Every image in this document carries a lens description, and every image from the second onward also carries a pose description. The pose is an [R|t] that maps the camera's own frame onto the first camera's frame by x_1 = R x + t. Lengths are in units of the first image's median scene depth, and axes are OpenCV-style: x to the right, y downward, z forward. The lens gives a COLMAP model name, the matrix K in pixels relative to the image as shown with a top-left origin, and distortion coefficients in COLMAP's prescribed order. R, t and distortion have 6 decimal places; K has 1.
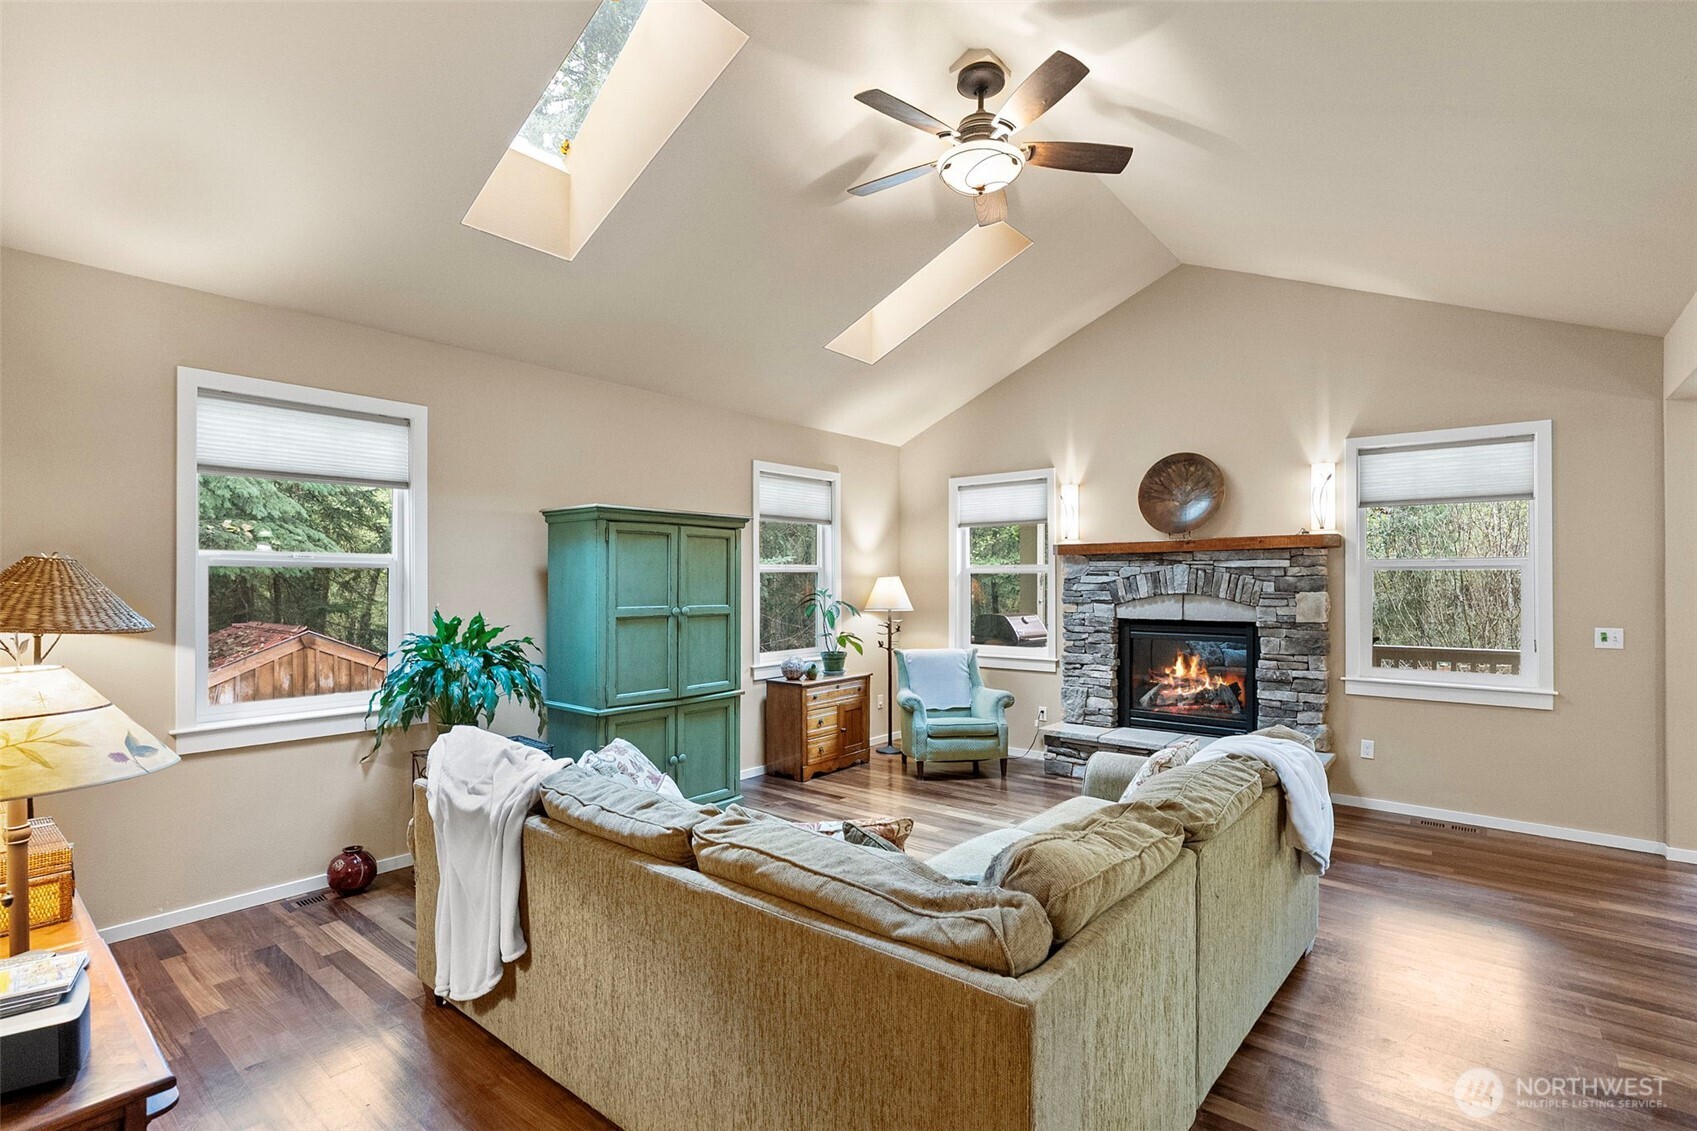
lens RADIAL K [[816.5, 0, 861.7], [0, 816.5, 582.8], [0, 0, 1]] dist [0.001229, -0.000236]
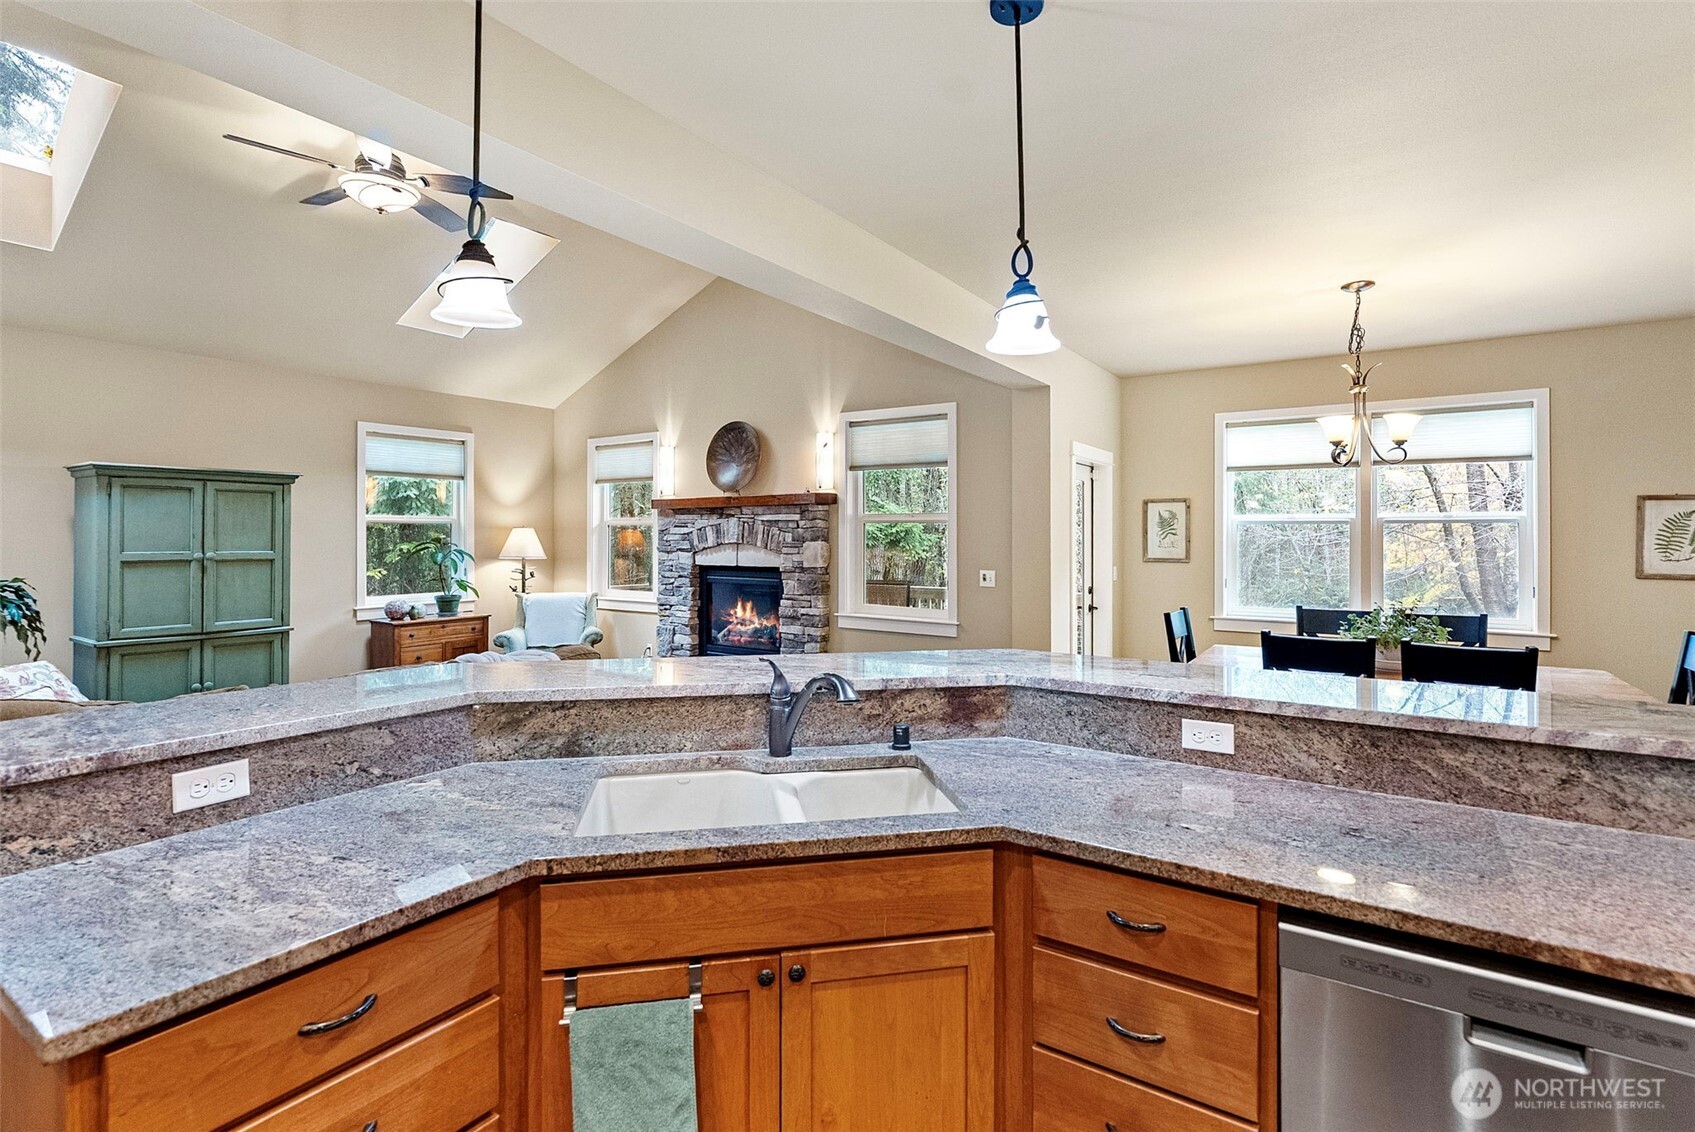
lens RADIAL K [[815.5, 0, 878.7], [0, 815.5, 533.7], [0, 0, 1]] dist [0.001229, -0.000236]
pose [[0.996305, 0.003661, 0.085810, 0.490458], [-0.003326, 0.999986, -0.004052, 0.003958], [-0.085824, 0.003752, 0.996303, -0.169495]]
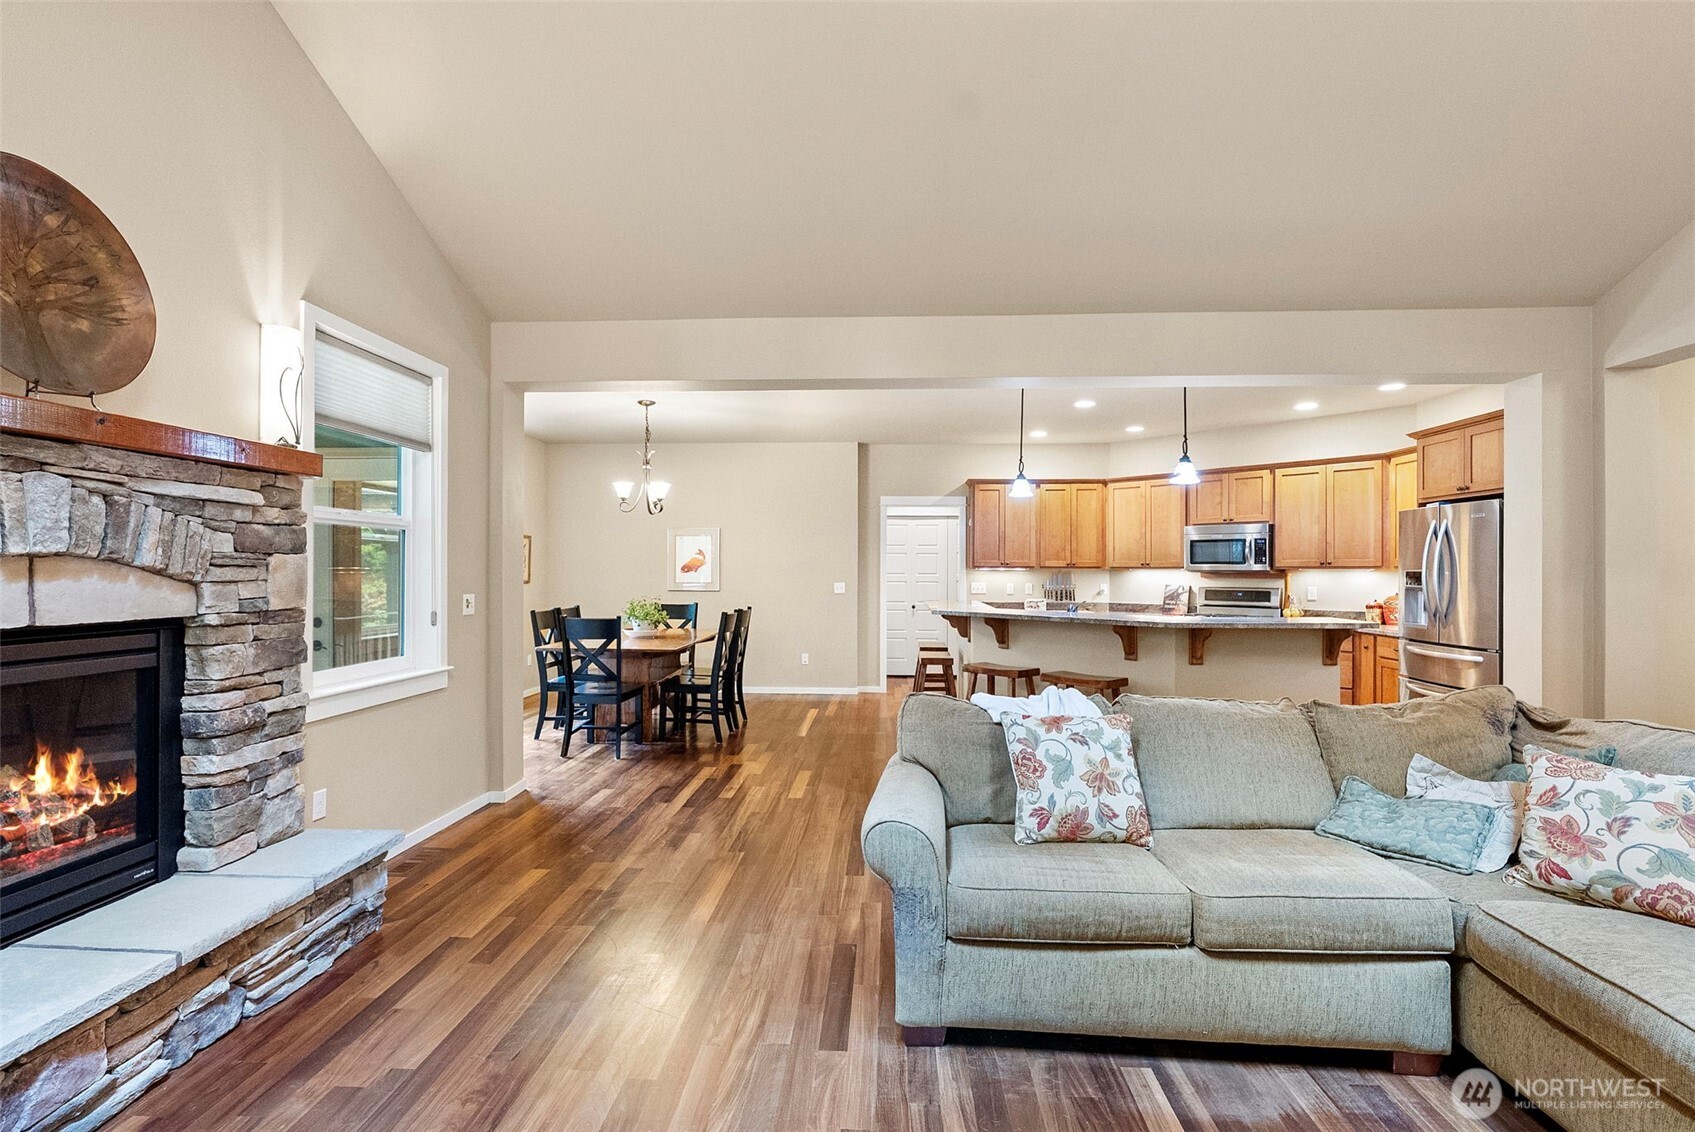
lens RADIAL K [[771.2, 0, 864.5], [0, 771.2, 570.1], [0, 0, 1]] dist [-0.015397, 0.003589]
pose [[-0.593855, -0.000747, 0.804572, -0.094689], [-0.000697, 1.000000, 0.000414, 0.019685], [-0.804572, -0.000315, -0.593855, 0.896190]]
